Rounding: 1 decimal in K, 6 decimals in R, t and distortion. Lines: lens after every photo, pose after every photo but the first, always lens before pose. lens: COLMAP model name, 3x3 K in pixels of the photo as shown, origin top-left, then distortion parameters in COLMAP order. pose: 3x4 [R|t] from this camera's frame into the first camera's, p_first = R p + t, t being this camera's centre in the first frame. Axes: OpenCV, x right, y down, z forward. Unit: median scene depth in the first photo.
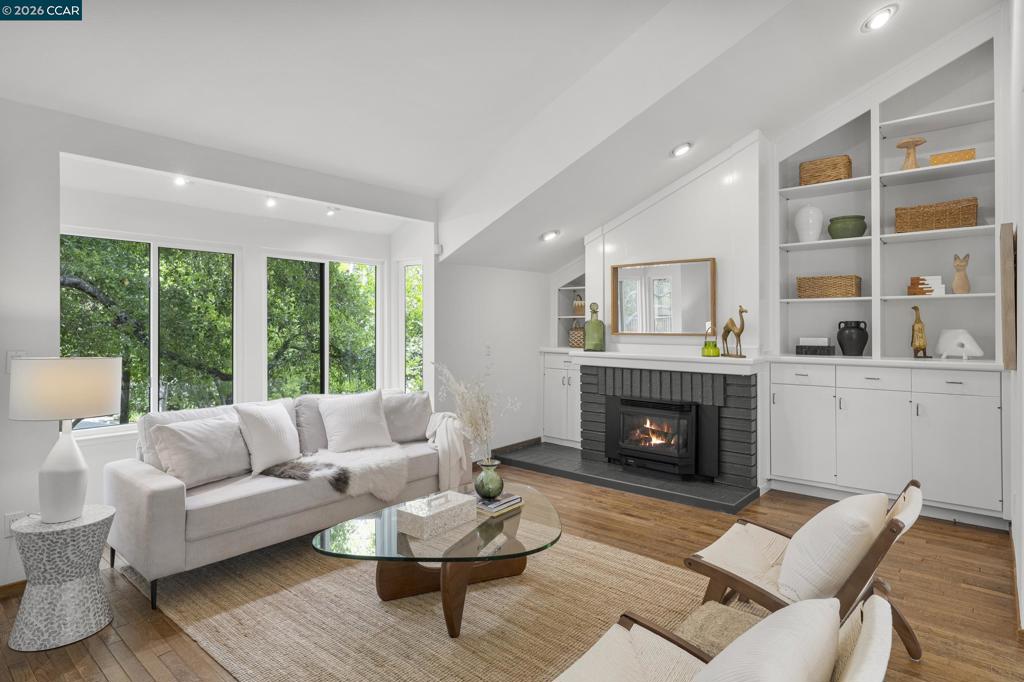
lens RADIAL K [[551.3, 0, 508.4], [0, 551.3, 323.4], [0, 0, 1]] dist [0.002431, 0.000169]
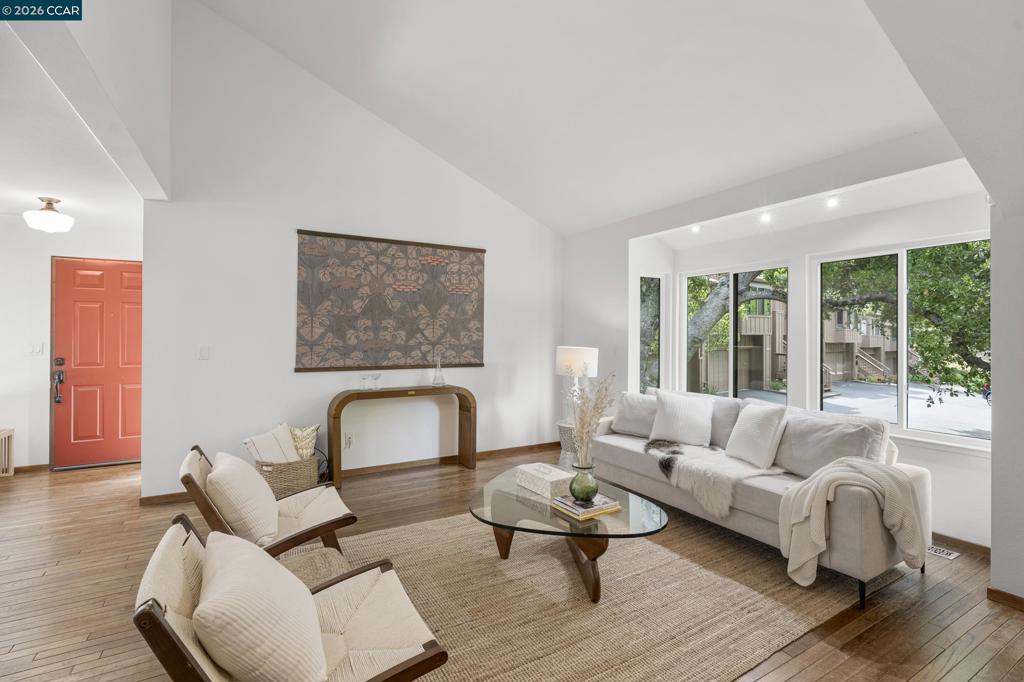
lens RADIAL K [[461.4, 0, 512.0], [0, 461.4, 335.6], [0, 0, 1]] dist [-0.003231, 0.000171]
pose [[-0.326749, -0.003925, -0.945103, 0.520486], [0.001345, 0.999988, -0.004618, 0.013180], [0.945110, -0.002780, -0.326740, 0.747373]]
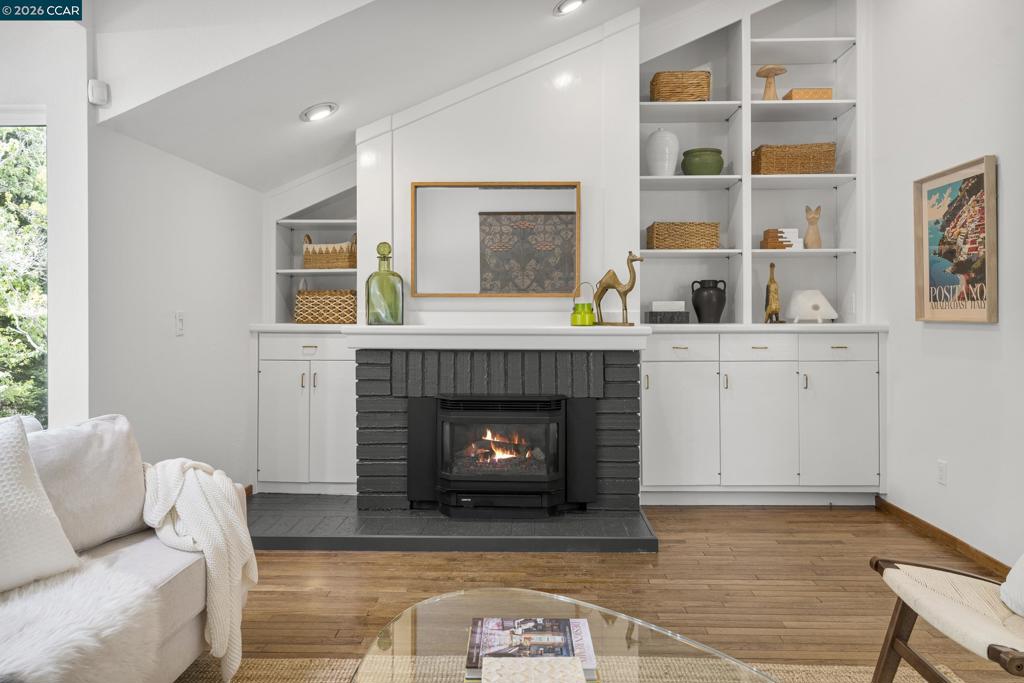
lens RADIAL K [[693.5, 0, 510.7], [0, 693.5, 316.2], [0, 0, 1]] dist [0.002582, -0.001768]
pose [[0.773223, -0.001151, 0.634134, -0.243825], [-0.000918, 0.999995, 0.002933, 0.045614], [-0.634134, -0.002850, 0.773218, 0.396008]]
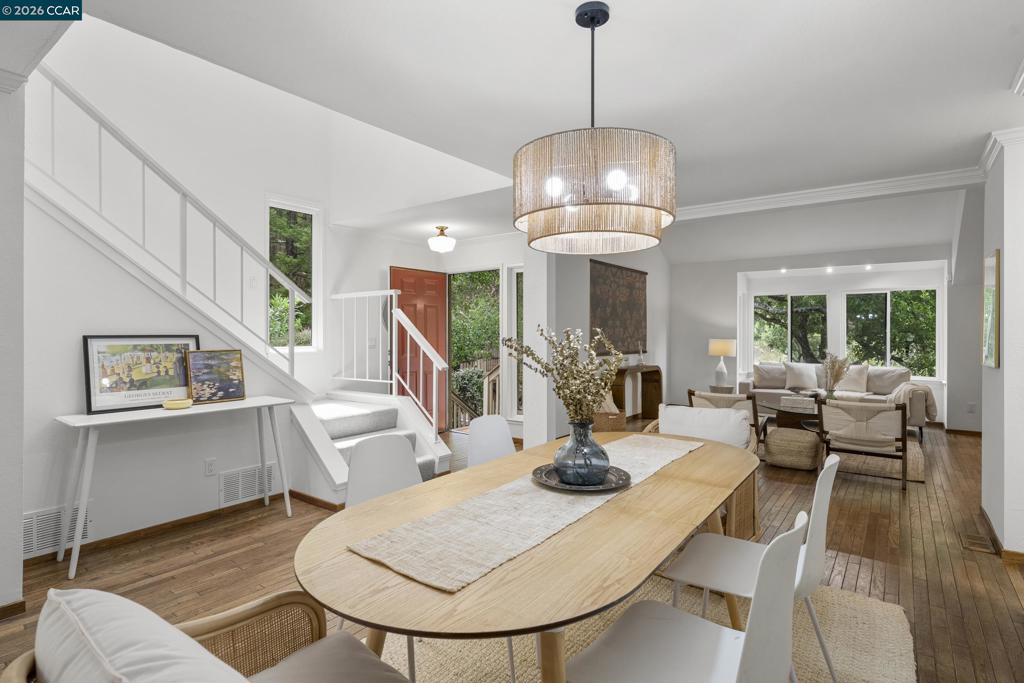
lens RADIAL K [[517.2, 0, 509.2], [0, 517.2, 334.3], [0, 0, 1]] dist [-0.000157, 0.000303]
pose [[0.067217, 0.002257, -0.997736, 1.276791], [0.001800, 0.999996, 0.002383, 0.012731], [0.997737, -0.001957, 0.067212, -0.289750]]
